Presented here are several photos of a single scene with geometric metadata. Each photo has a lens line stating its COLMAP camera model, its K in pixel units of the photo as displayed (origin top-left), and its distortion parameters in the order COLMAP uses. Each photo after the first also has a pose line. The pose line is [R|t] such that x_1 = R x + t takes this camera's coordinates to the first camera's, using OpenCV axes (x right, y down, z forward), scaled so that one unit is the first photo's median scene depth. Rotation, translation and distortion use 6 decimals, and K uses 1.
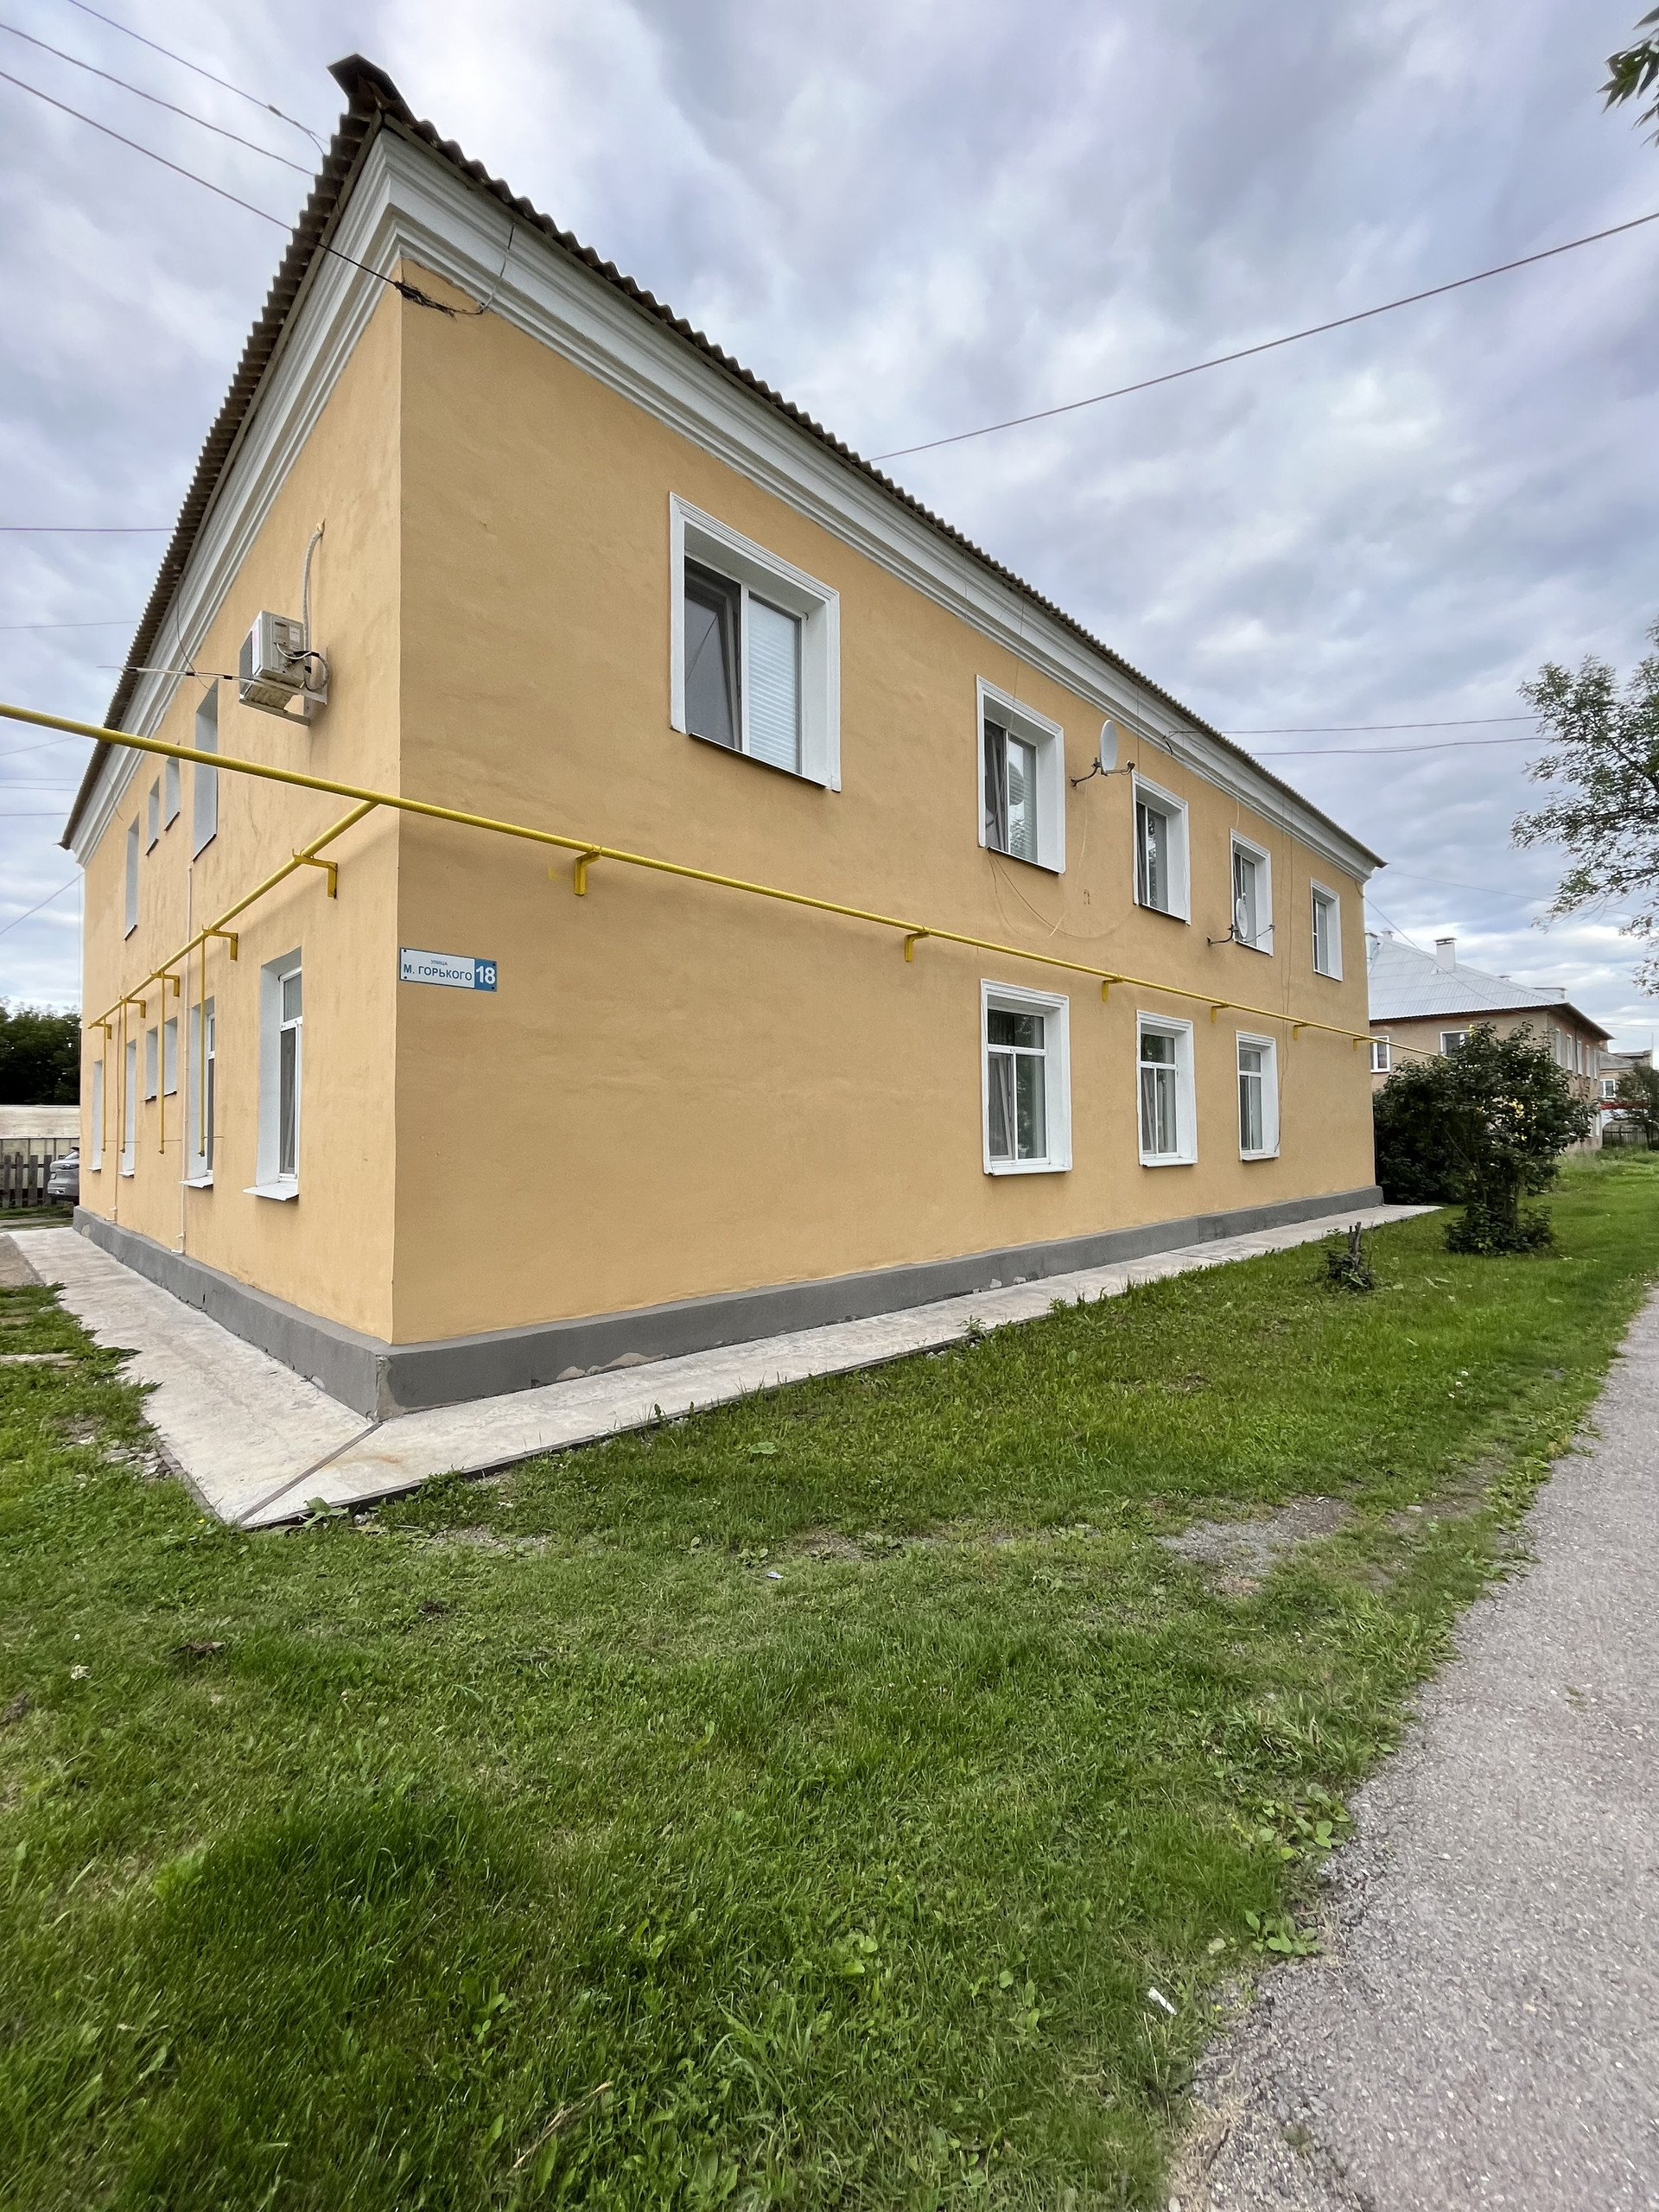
lens RADIAL K [[952.2, 0, 829.5], [0, 952.2, 1106.0], [0, 0, 1]] dist [0.024284, 0.000055]
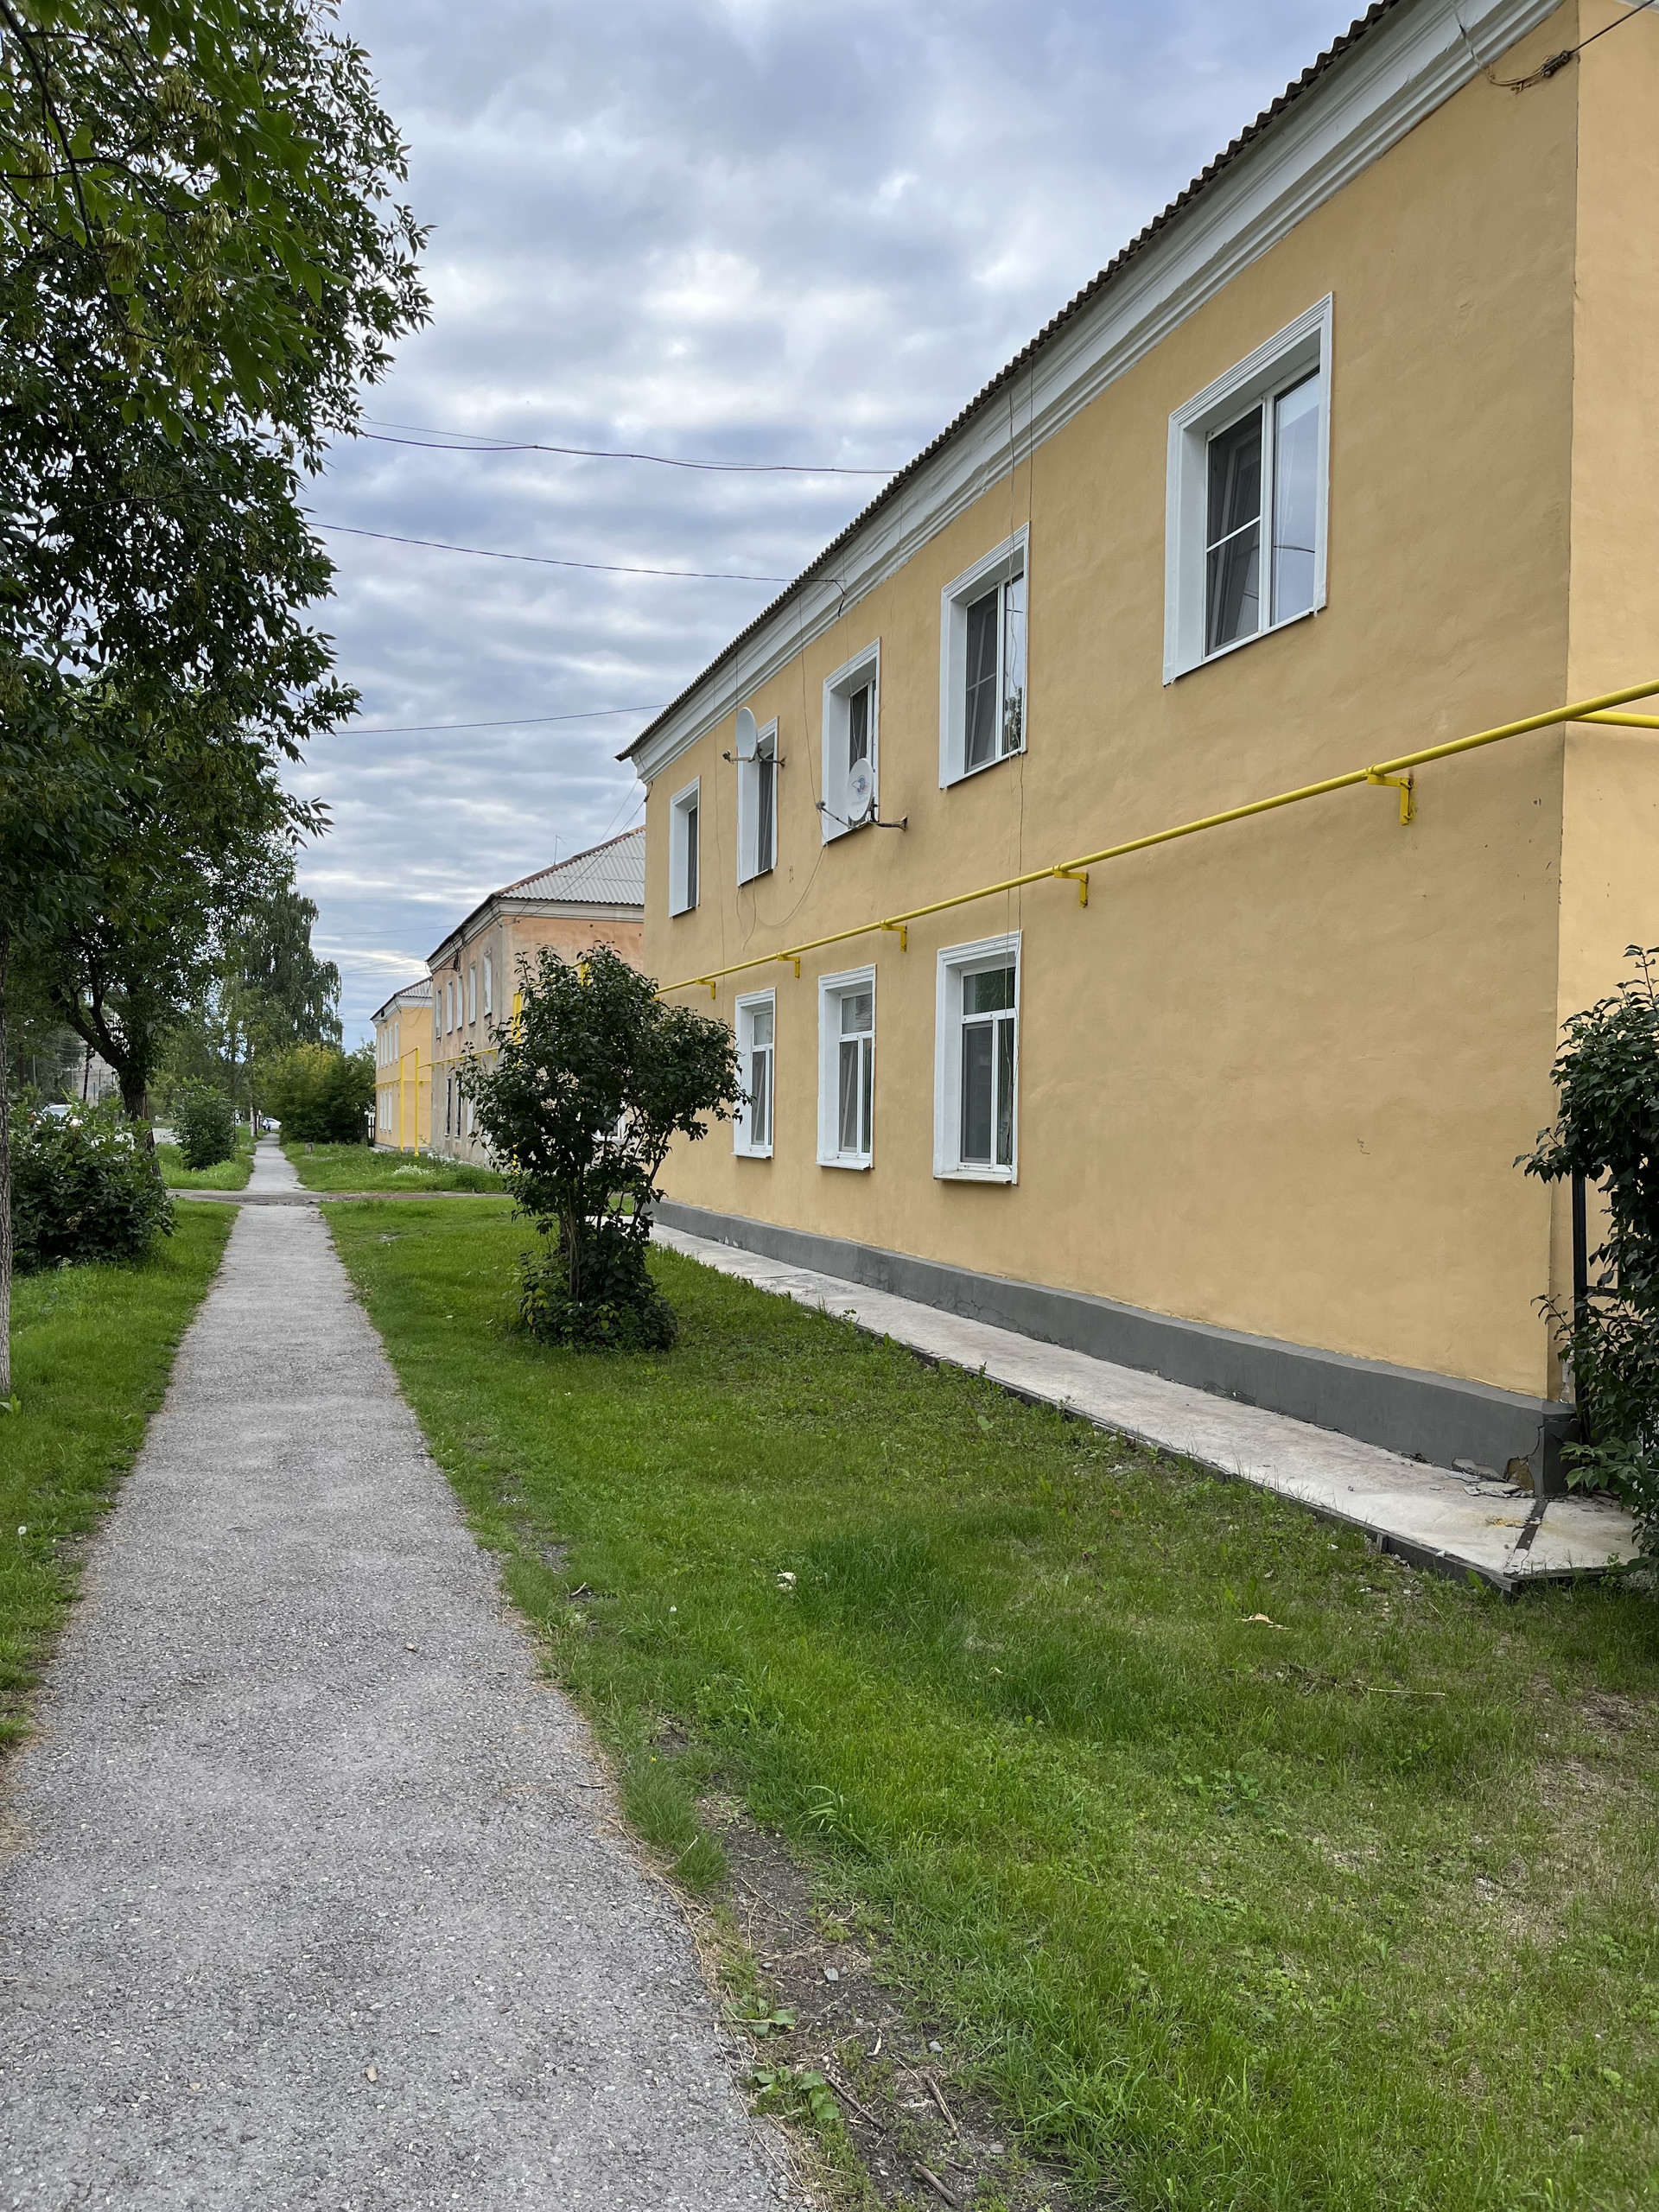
lens RADIAL K [[1723.4, 0, 829.5], [0, 1723.4, 1106.0], [0, 0, 1]] dist [0.054625, -0.005067]
pose [[-0.459345, -0.009432, -0.888208, 1.331032], [0.012894, 0.999767, -0.017285, 0.029495], [0.888165, -0.019392, -0.459116, 1.372186]]
